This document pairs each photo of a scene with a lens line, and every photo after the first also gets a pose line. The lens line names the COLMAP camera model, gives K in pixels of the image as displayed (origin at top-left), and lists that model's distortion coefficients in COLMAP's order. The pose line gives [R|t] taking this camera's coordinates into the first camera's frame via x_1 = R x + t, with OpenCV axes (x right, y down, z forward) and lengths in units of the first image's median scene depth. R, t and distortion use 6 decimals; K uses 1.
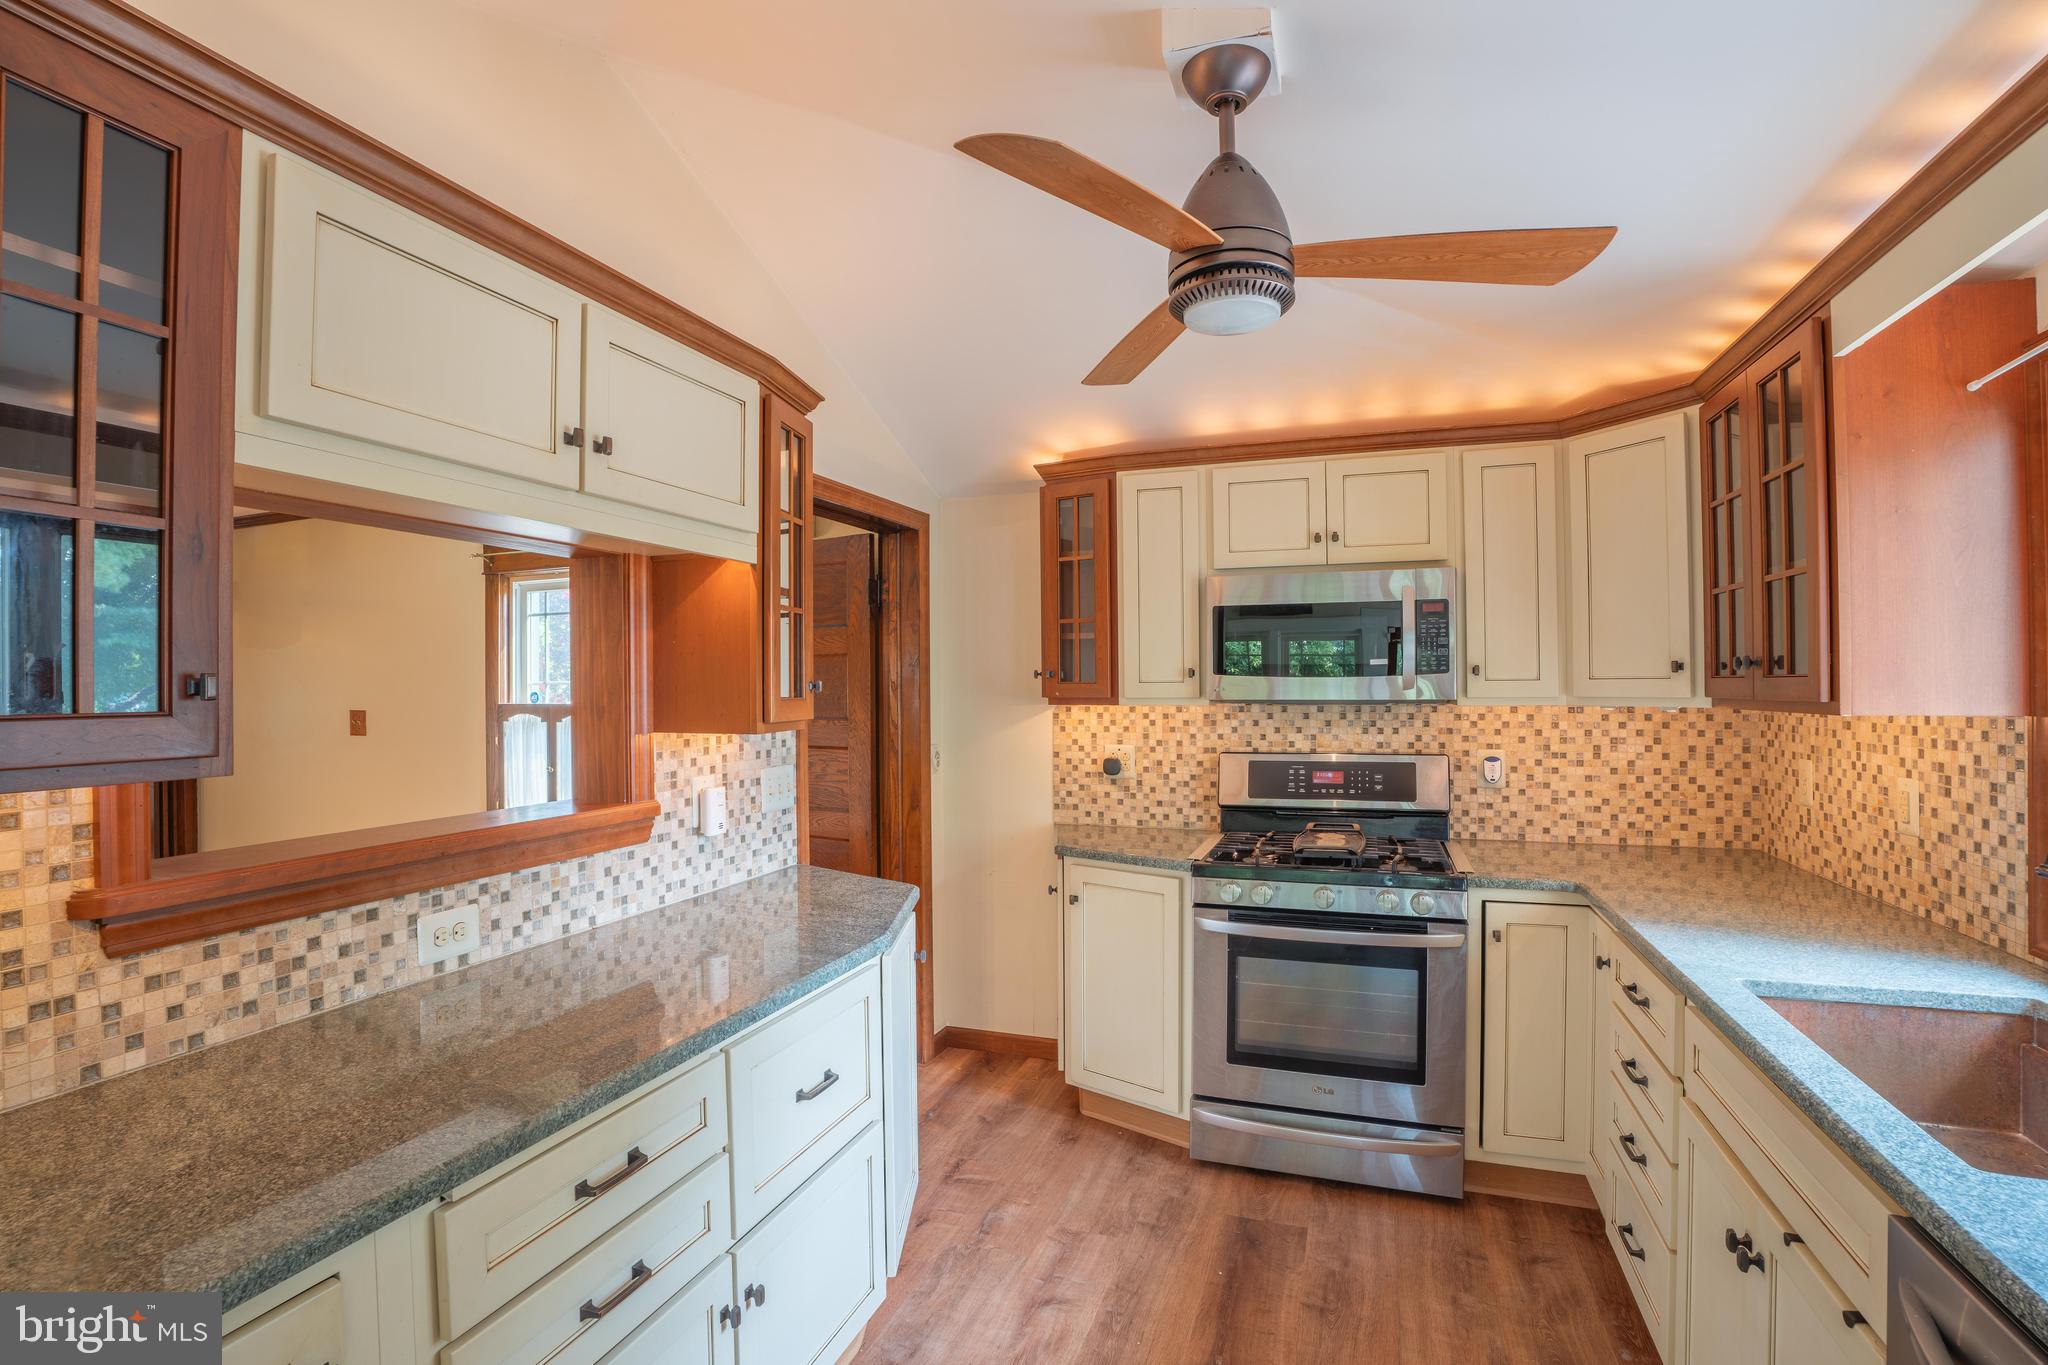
lens RADIAL K [[933.8, 0, 1023.9], [0, 933.8, 683.9], [0, 0, 1]] dist [-0.073409, 0.016939]
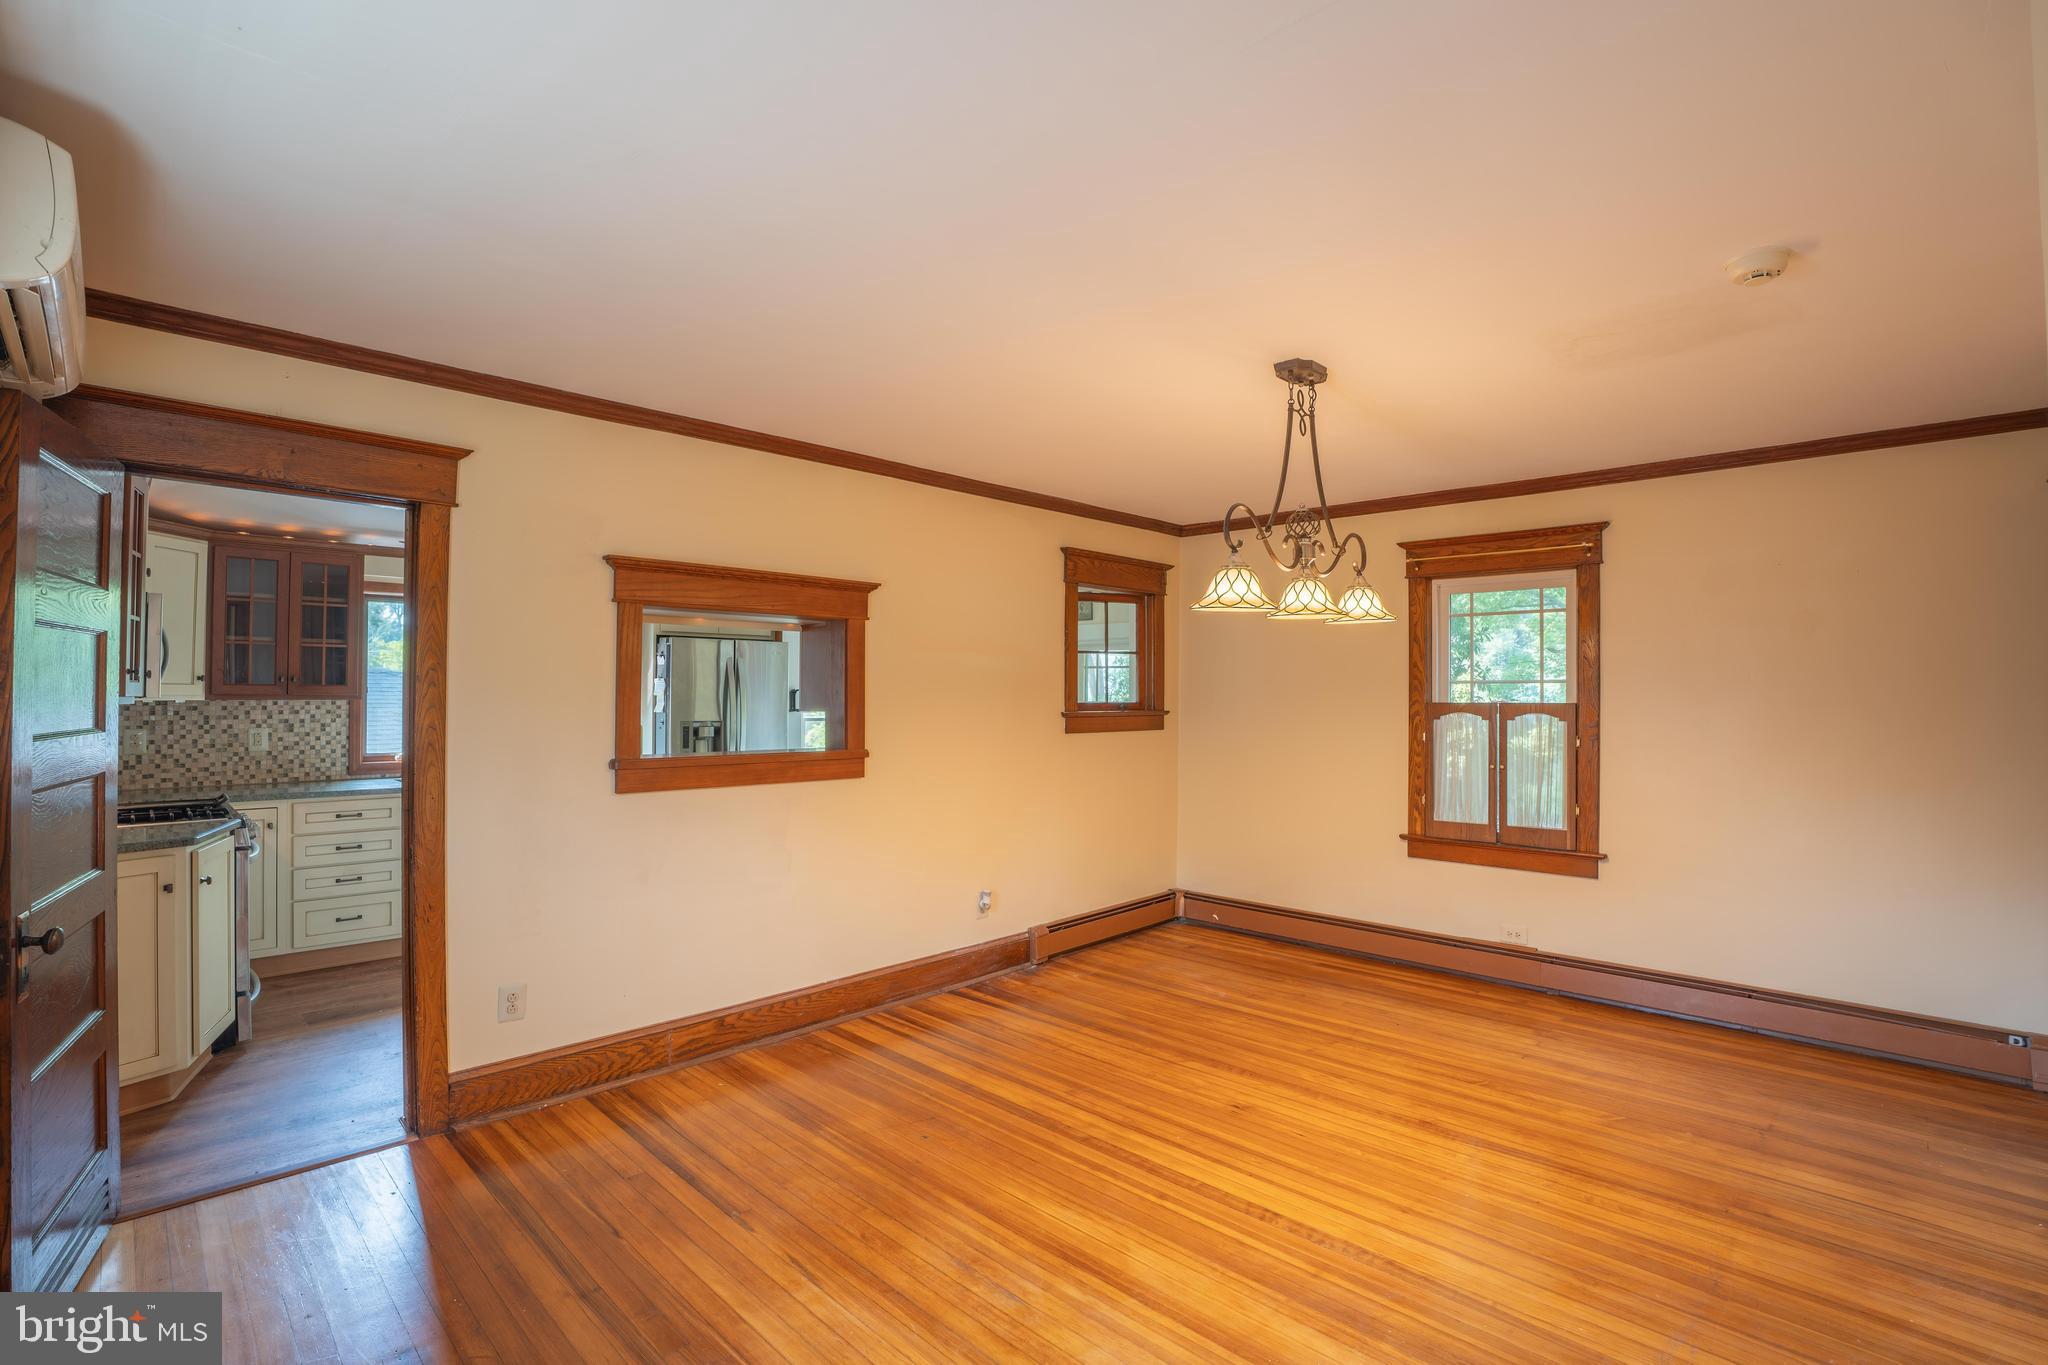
lens RADIAL K [[933.8, 0, 1030.9], [0, 933.8, 692.7], [0, 0, 1]] dist [-0.073409, 0.016939]
pose [[-0.911822, 0.001921, 0.410581, -1.744610], [-0.001646, 0.999964, -0.008334, 0.025009], [-0.410582, -0.008275, -0.911786, 2.132531]]
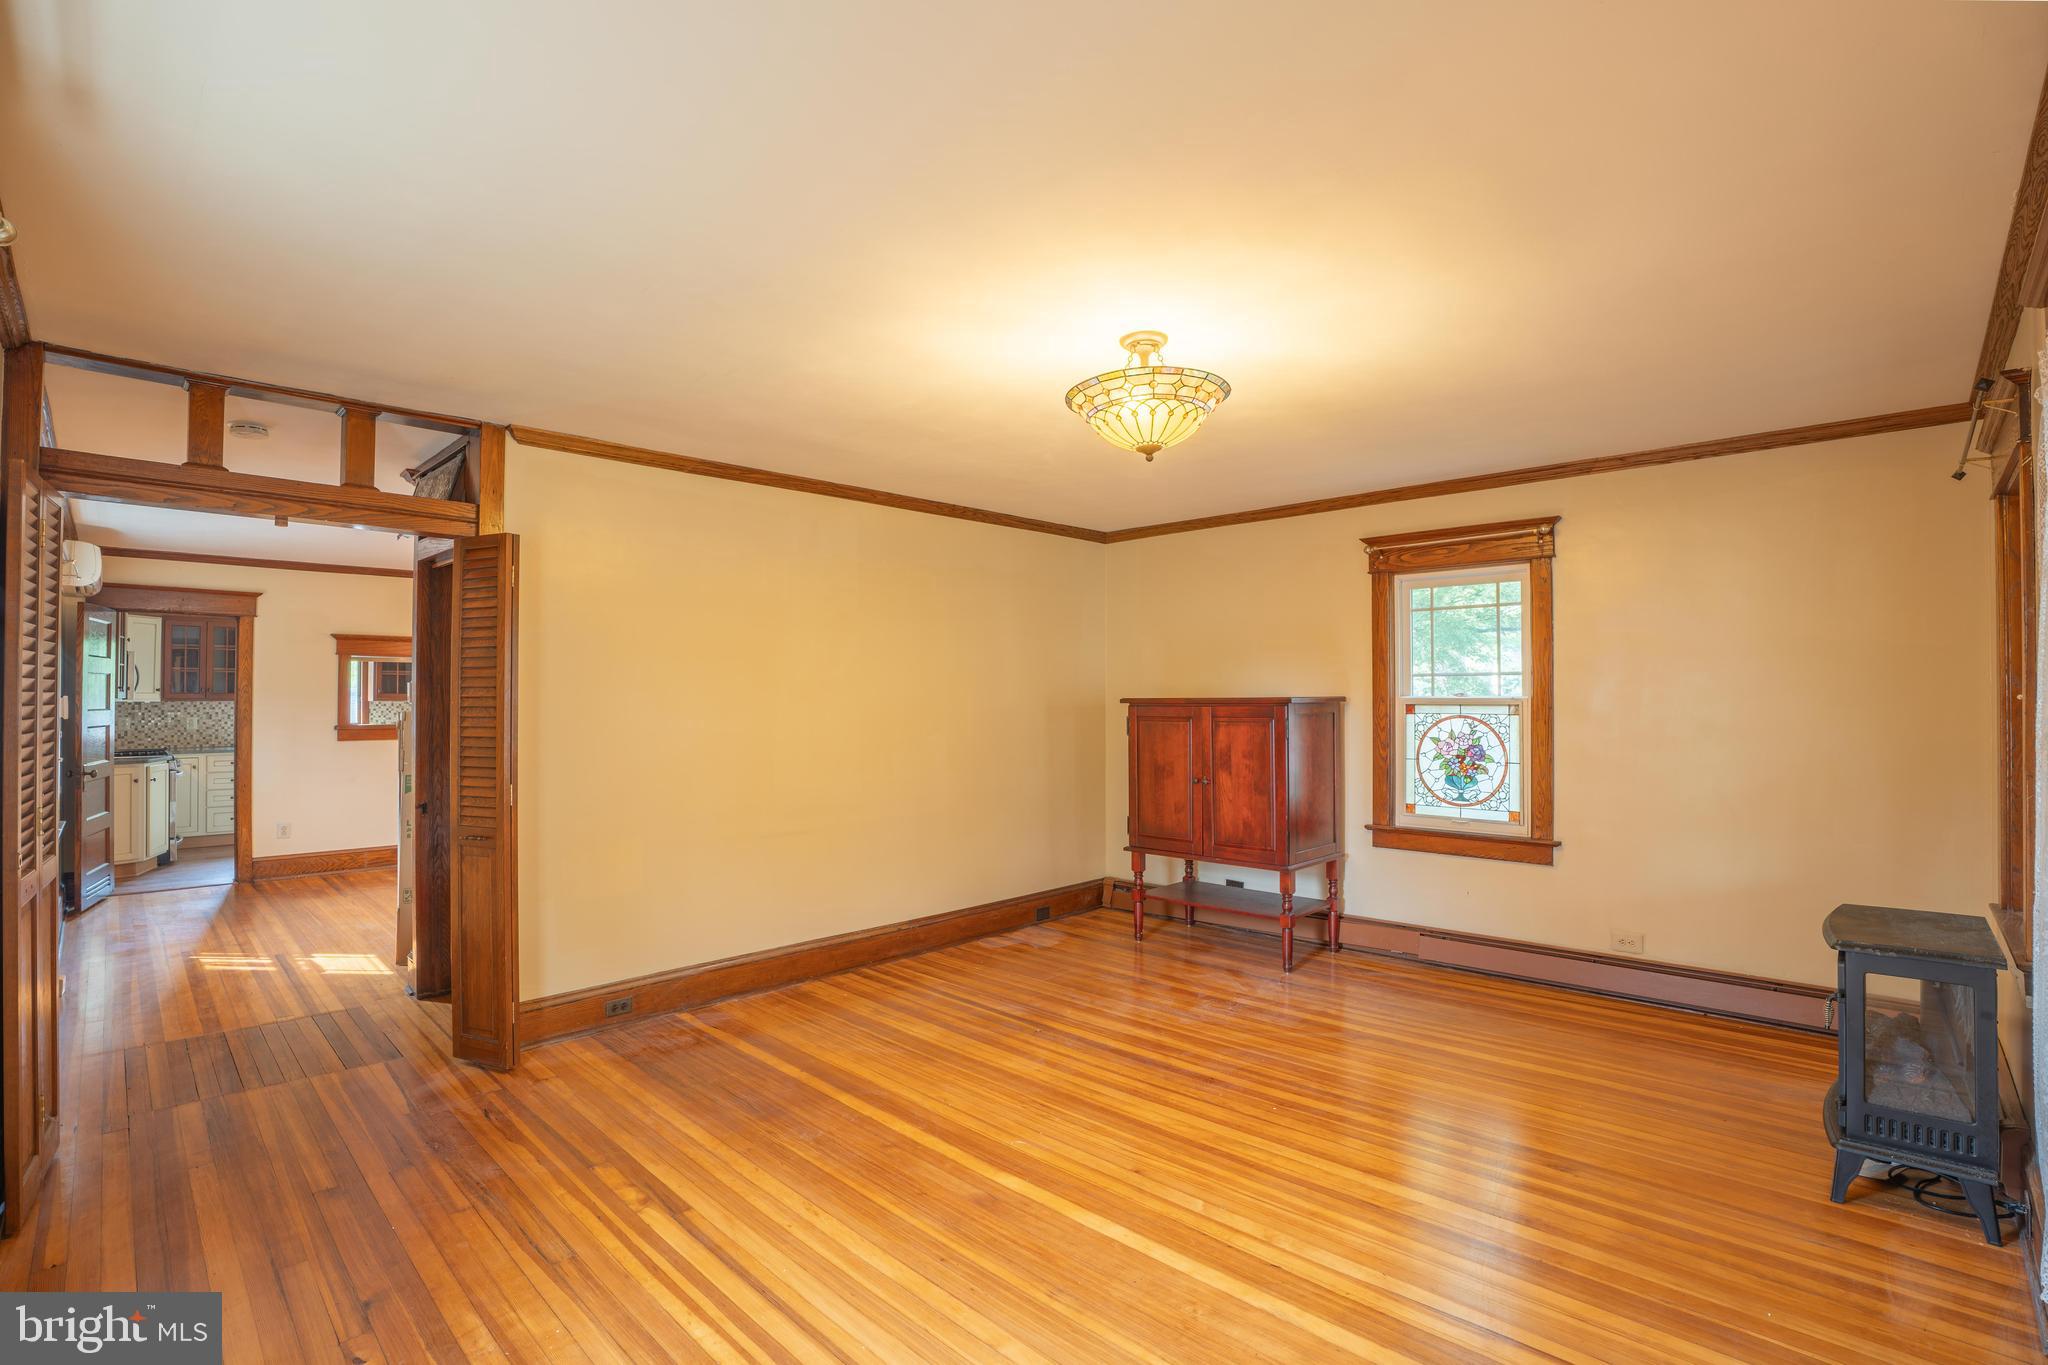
lens RADIAL K [[933.8, 0, 1016.8], [0, 933.8, 678.2], [0, 0, 1]] dist [-0.073409, 0.016939]
pose [[-0.908992, 0.020369, 0.416316, -1.774559], [0.012143, 0.999675, -0.022397, 0.025426], [-0.416637, -0.015303, -0.908944, 2.143232]]
